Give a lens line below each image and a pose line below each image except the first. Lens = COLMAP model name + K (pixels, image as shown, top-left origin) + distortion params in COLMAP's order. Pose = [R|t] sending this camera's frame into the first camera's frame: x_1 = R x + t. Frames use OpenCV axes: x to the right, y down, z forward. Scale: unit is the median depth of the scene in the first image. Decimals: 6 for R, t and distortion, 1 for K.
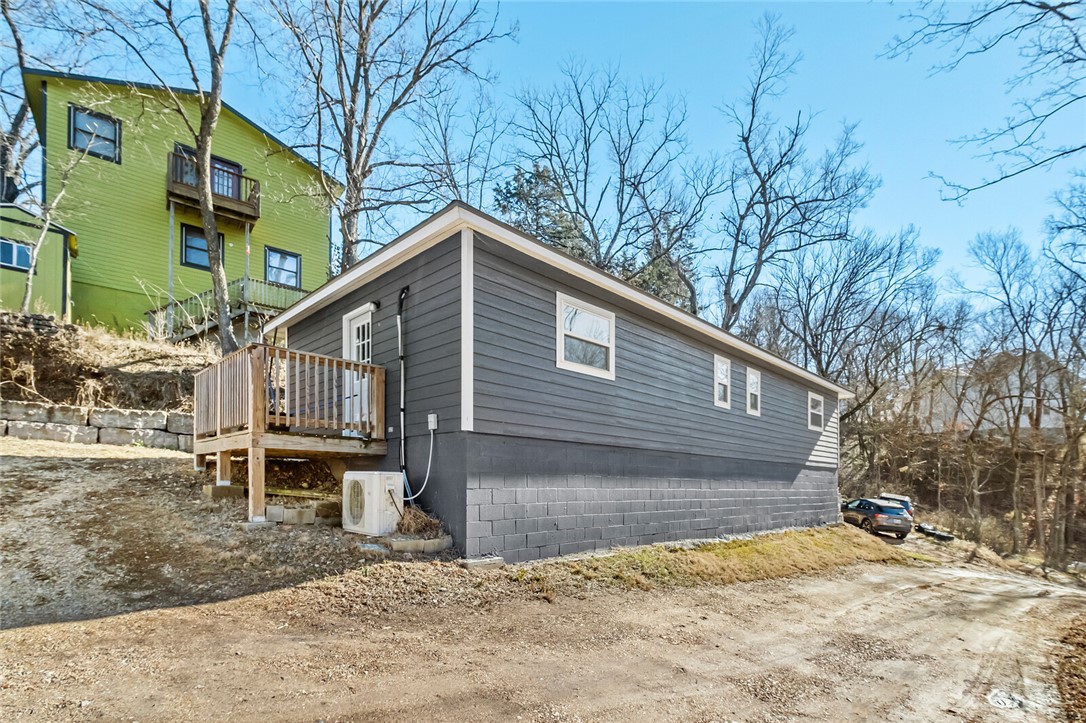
lens RADIAL K [[509.1, 0, 543.5], [0, 509.1, 474.7], [0, 0, 1]] dist [0.005056, -0.000409]
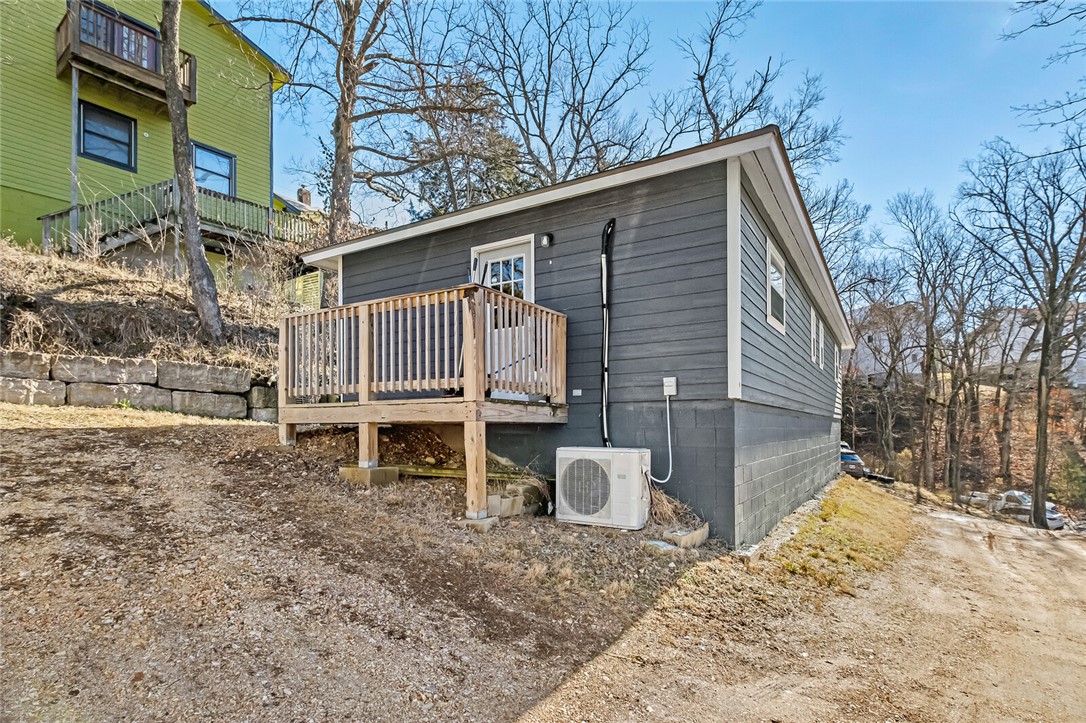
lens RADIAL K [[554.4, 0, 540.8], [0, 554.4, 420.7], [0, 0, 1]] dist [0.006337, 0.000816]
pose [[0.975145, -0.012076, 0.221239, -0.388393], [0.011783, 0.999927, 0.002648, -0.032236], [-0.221255, 0.000024, 0.975216, 0.100961]]
